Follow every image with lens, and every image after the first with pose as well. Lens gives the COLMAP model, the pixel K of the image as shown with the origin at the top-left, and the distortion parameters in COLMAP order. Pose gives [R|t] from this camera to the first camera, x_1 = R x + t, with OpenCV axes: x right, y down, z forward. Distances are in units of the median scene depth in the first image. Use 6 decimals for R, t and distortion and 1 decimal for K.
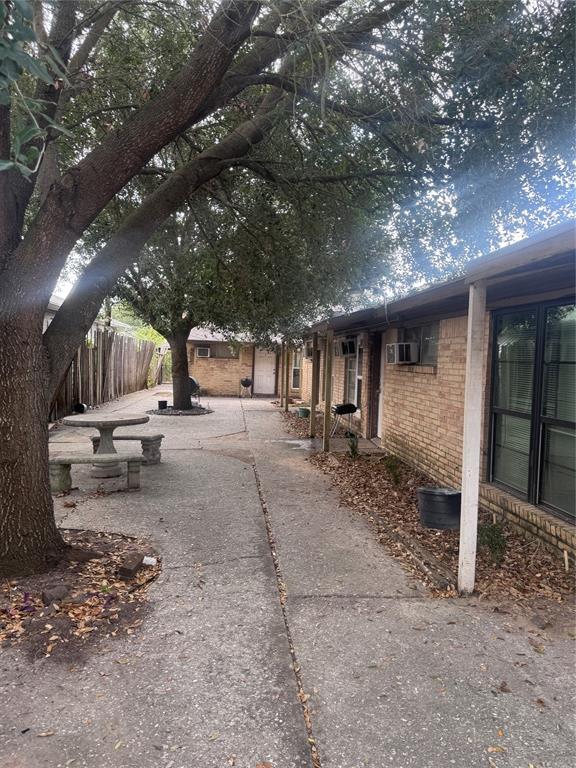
lens RADIAL K [[561.9, 0, 287.5], [0, 561.9, 385.2], [0, 0, 1]] dist [0.007442, -0.015264]
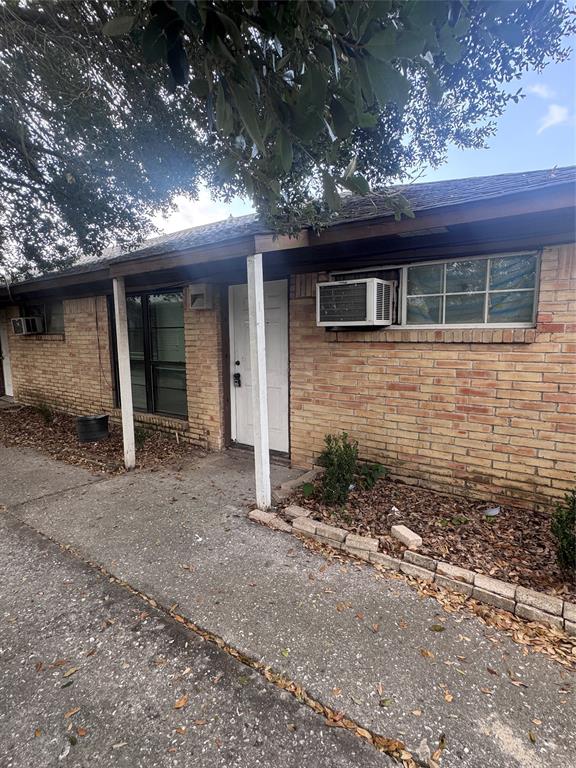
lens RADIAL K [[399.3, 0, 287.6], [0, 399.3, 384.6], [0, 0, 1]] dist [-0.000875, 0.000098]
pose [[0.650222, -0.131020, 0.748362, -0.196761], [0.066430, 0.991050, 0.115790, 0.017603], [-0.756835, -0.025575, 0.653106, -0.091672]]
